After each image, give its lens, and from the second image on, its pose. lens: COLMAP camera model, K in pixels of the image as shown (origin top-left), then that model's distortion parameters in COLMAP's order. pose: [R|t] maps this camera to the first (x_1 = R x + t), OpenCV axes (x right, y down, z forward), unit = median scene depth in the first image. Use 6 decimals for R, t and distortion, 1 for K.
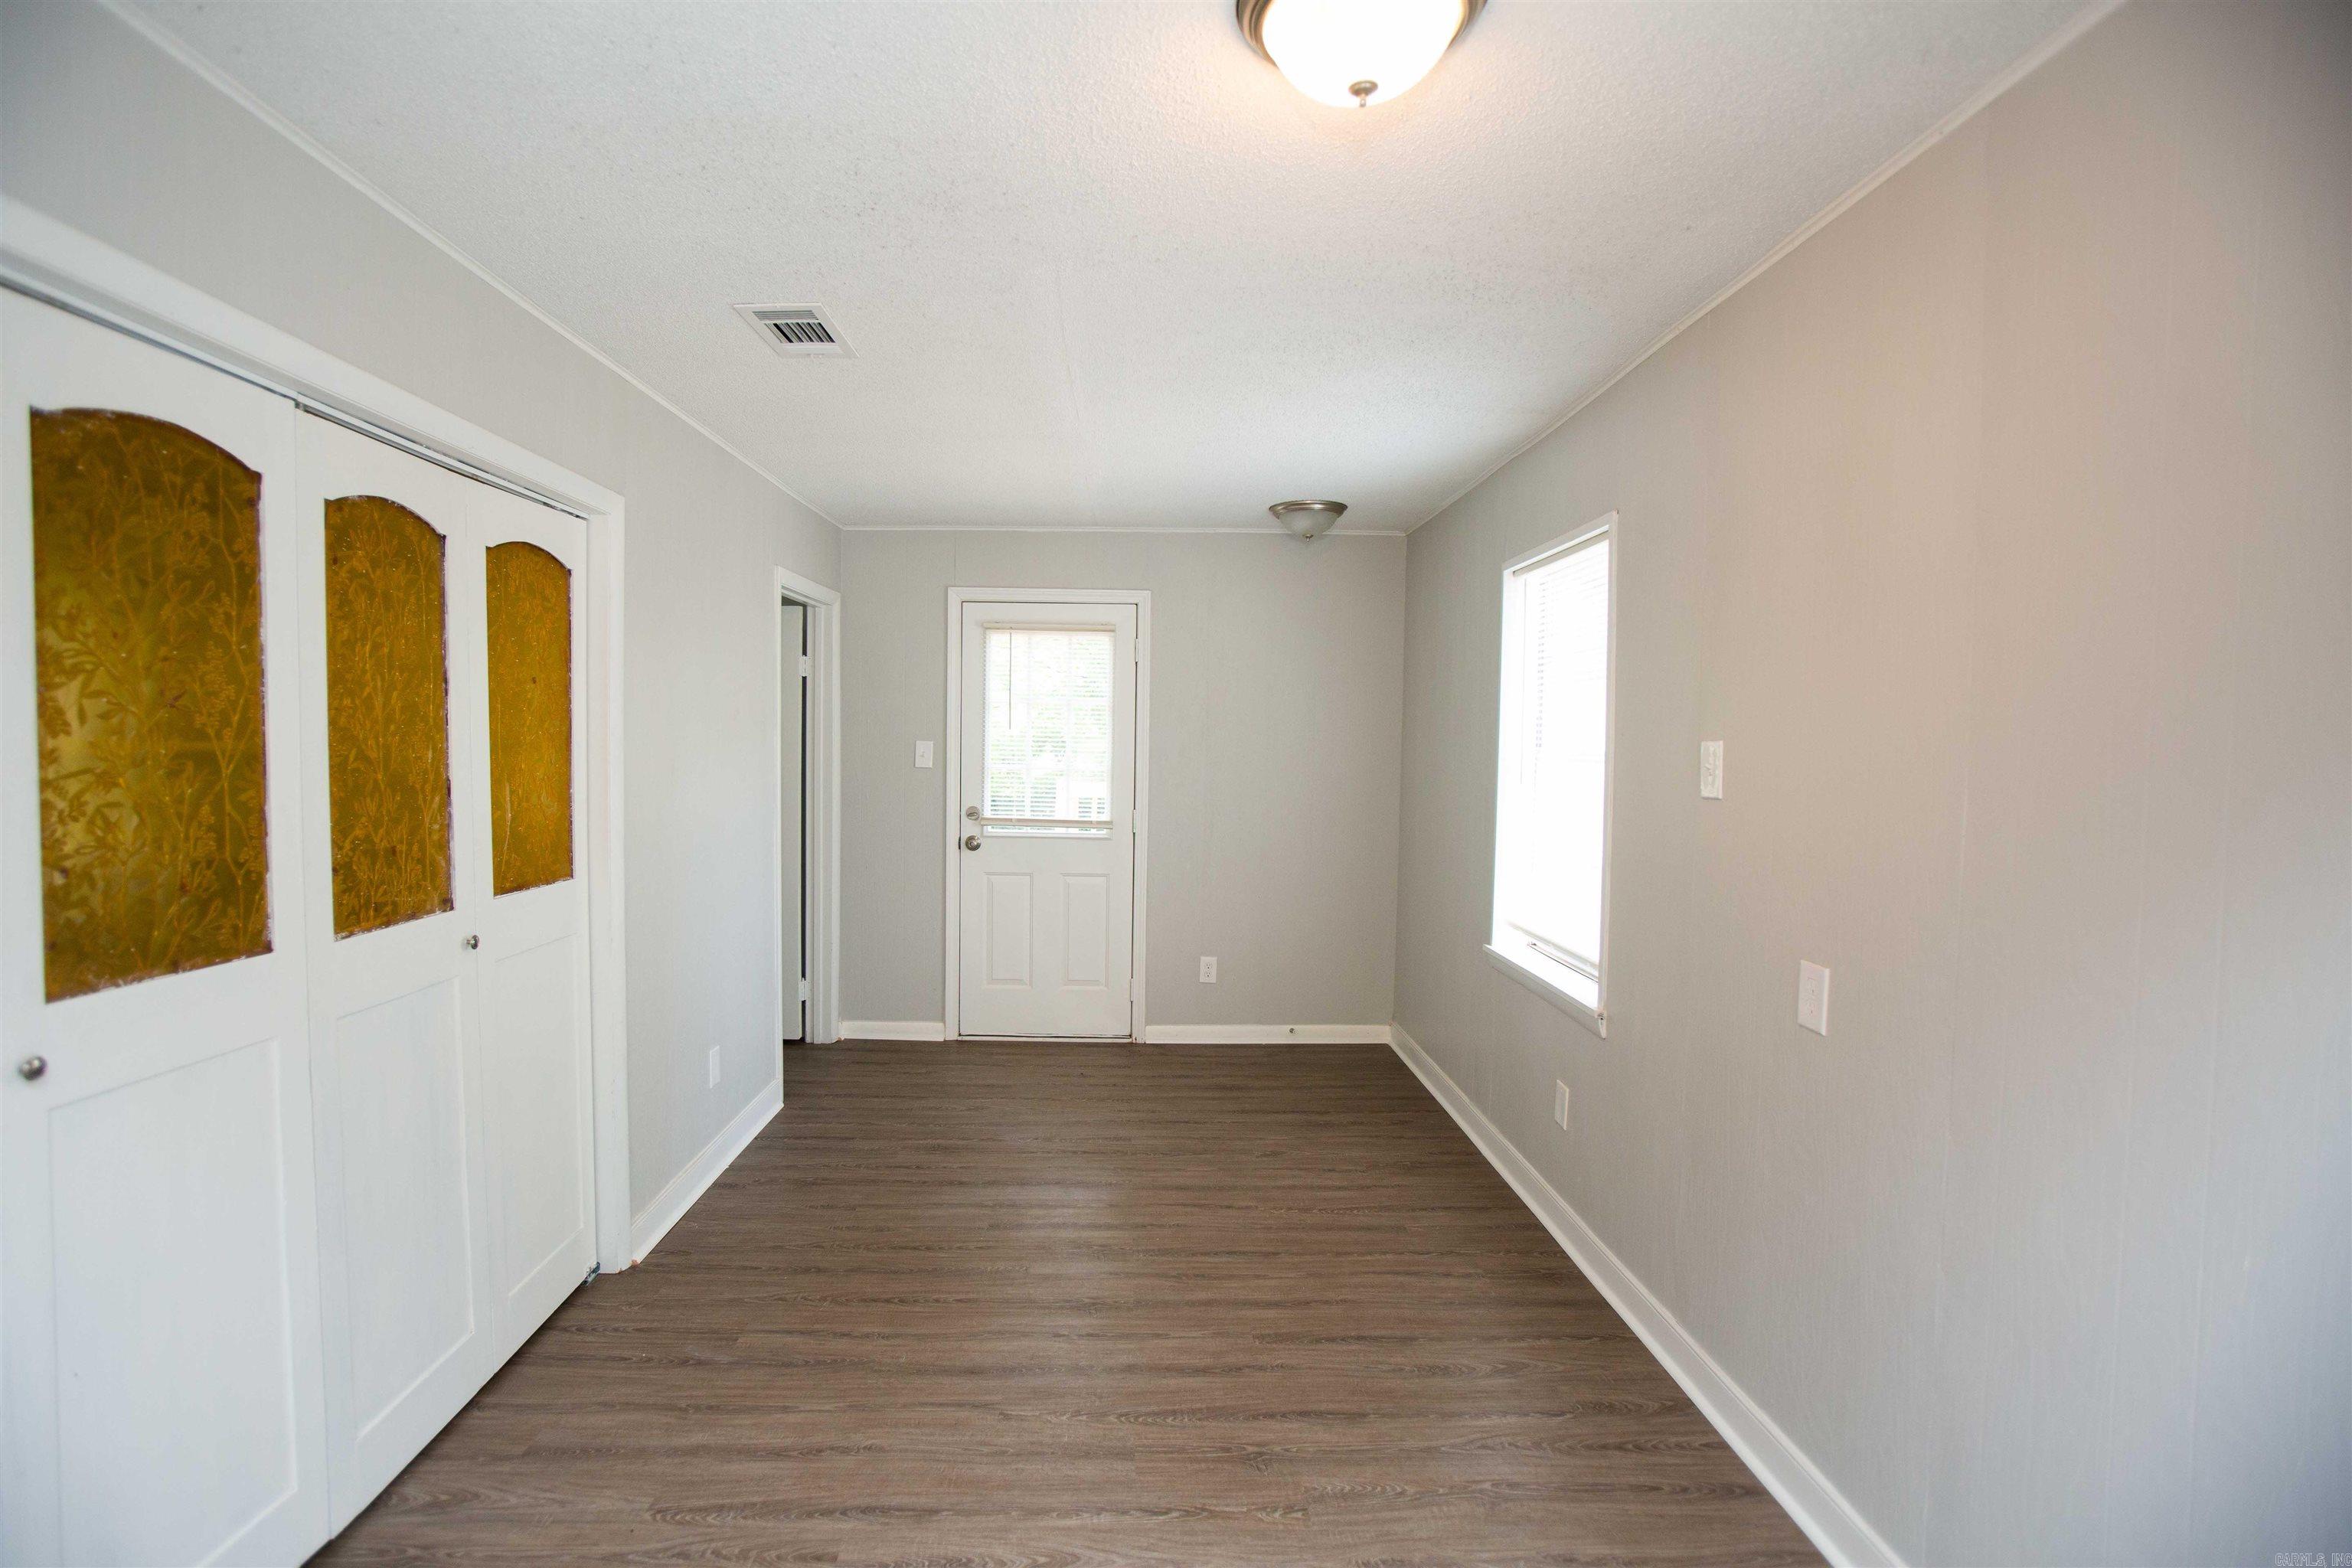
lens RADIAL K [[1142.0, 0, 1145.2], [0, 1142.0, 778.1], [0, 0, 1]] dist [-0.077977, 0.041773]
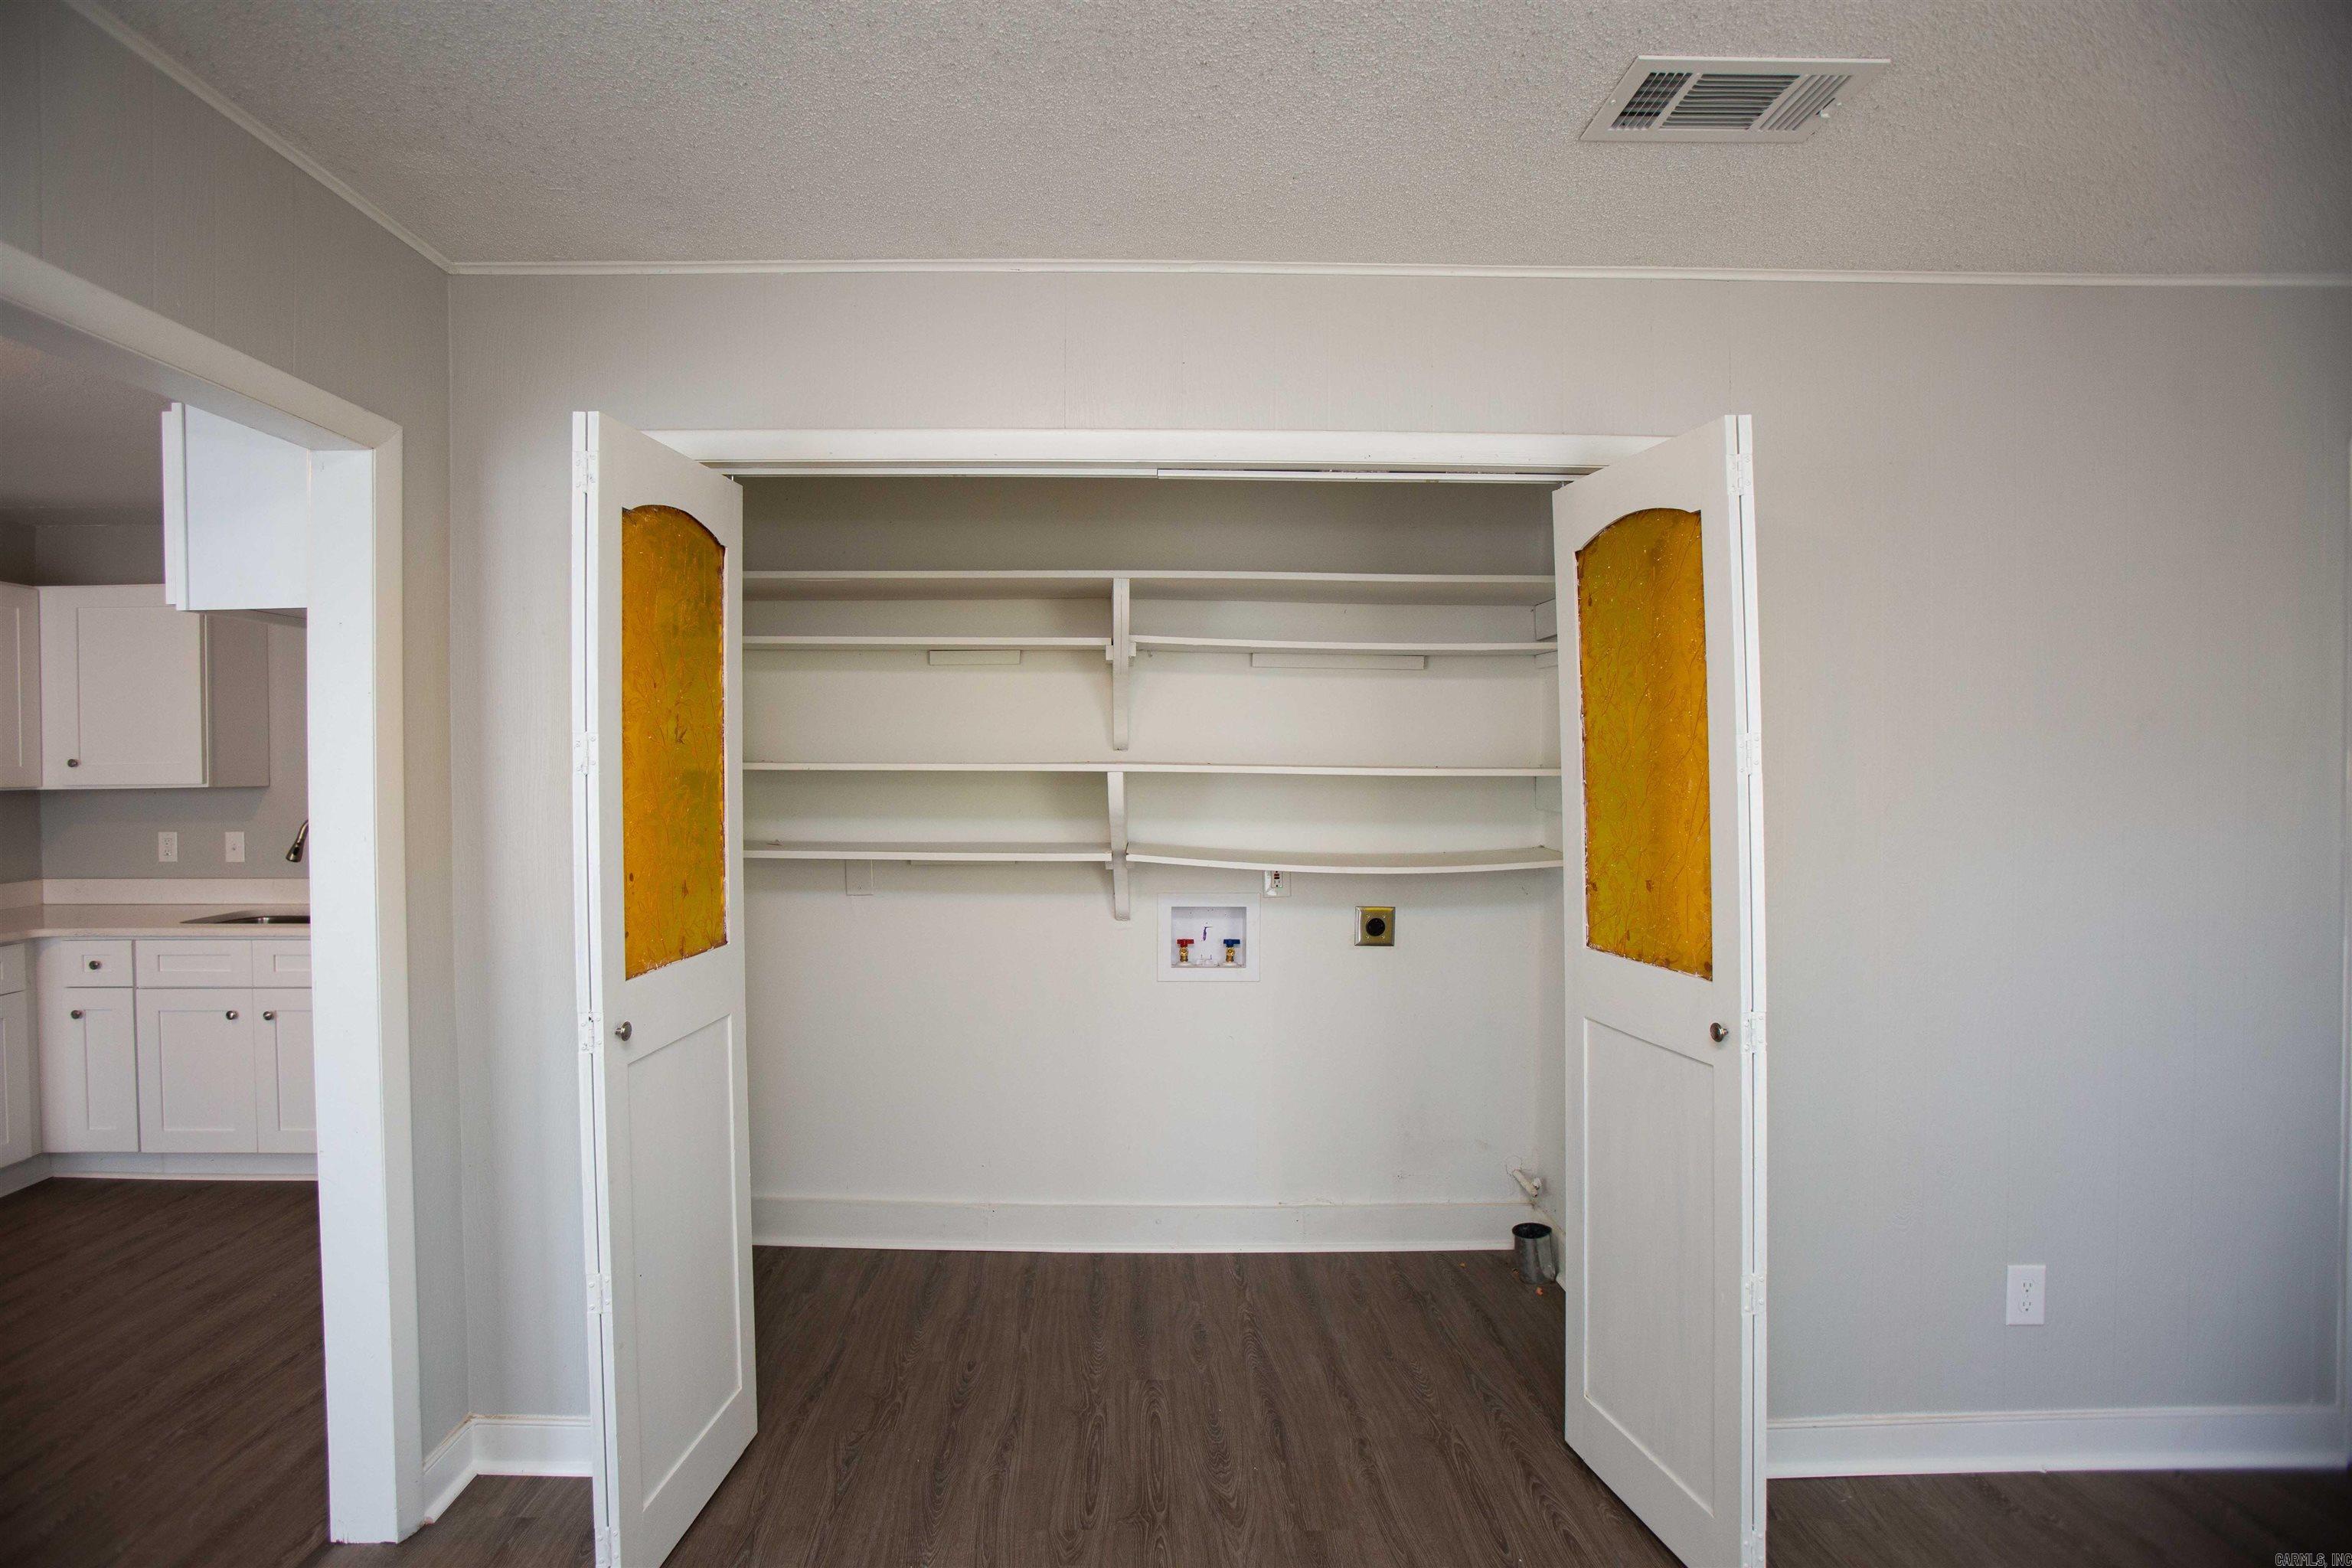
lens RADIAL K [[1124.3, 0, 1135.7], [0, 1124.3, 780.3], [0, 0, 1]] dist [-0.072319, 0.029940]
pose [[-0.008955, 0.007393, -0.999933, 0.169597], [-0.032508, 0.999442, 0.007681, -0.011357], [0.999431, 0.032575, -0.008710, 0.403195]]
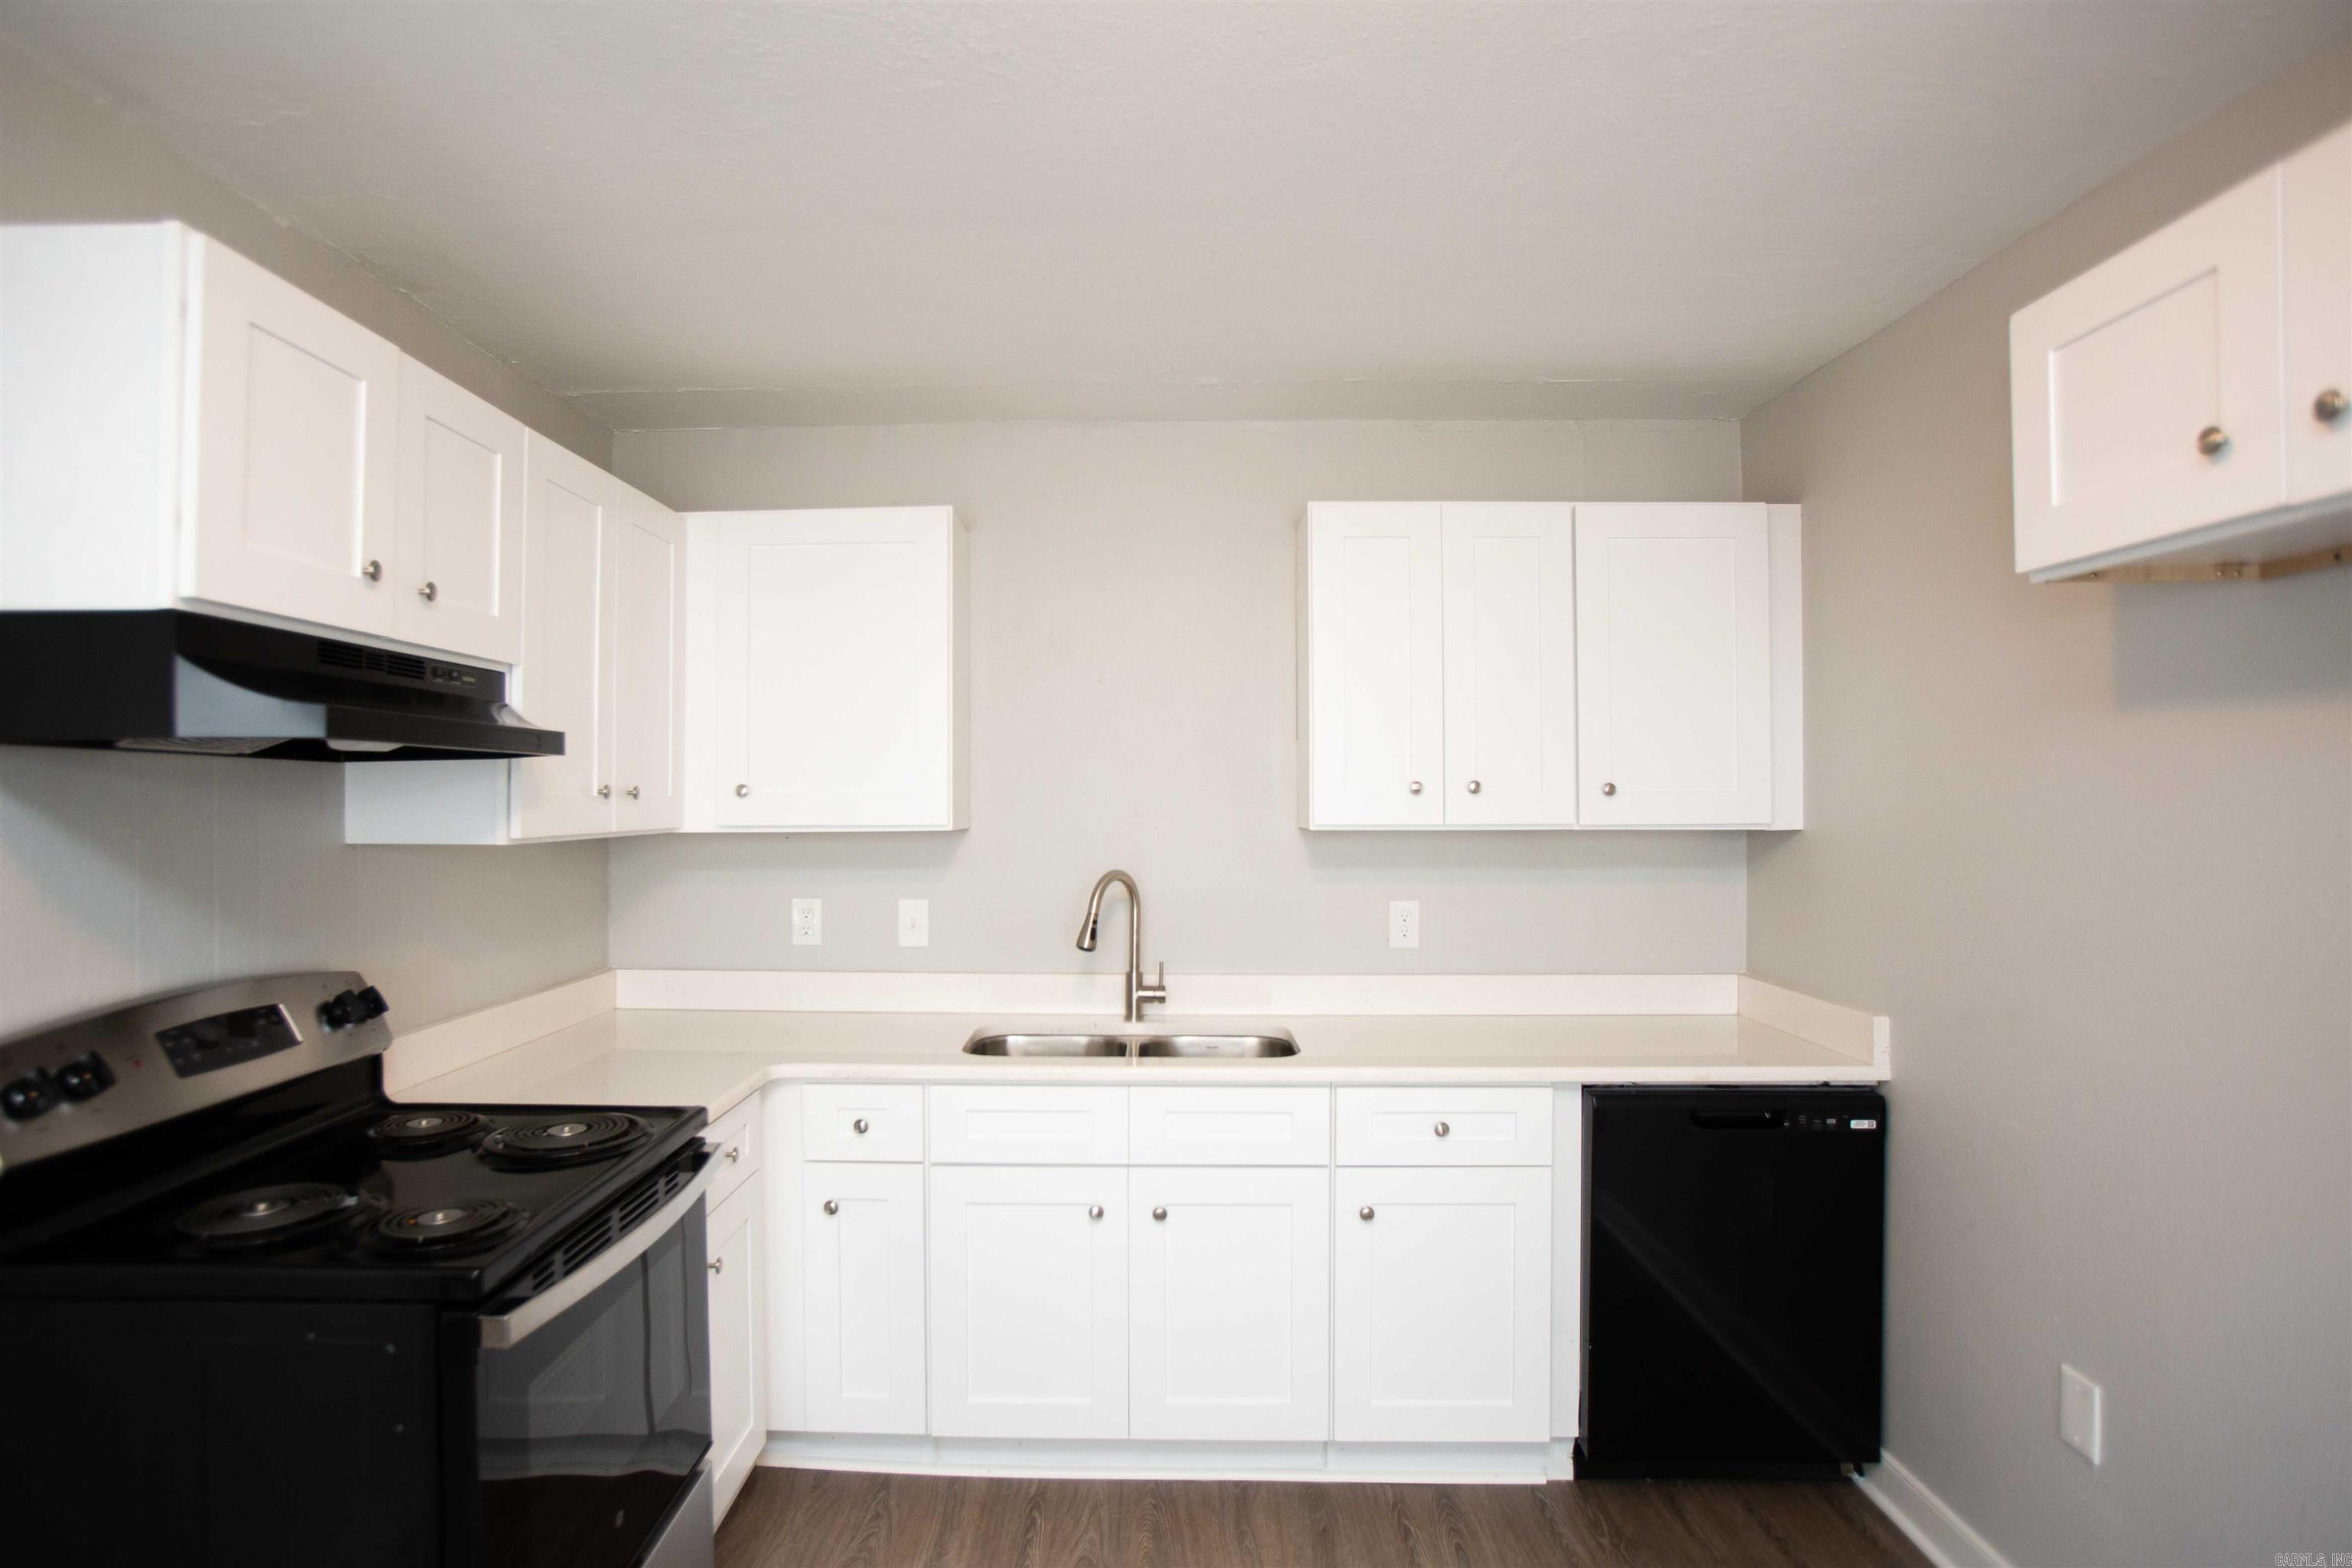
lens RADIAL K [[1258.7, 0, 1159.5], [0, 1258.7, 779.8], [0, 0, 1]] dist [-0.043163, 0.000042]
pose [[-0.022341, -0.024098, -0.999460, -0.072409], [-0.039093, 0.998966, -0.023212, 0.010981], [0.998986, 0.038553, -0.023260, -0.259814]]
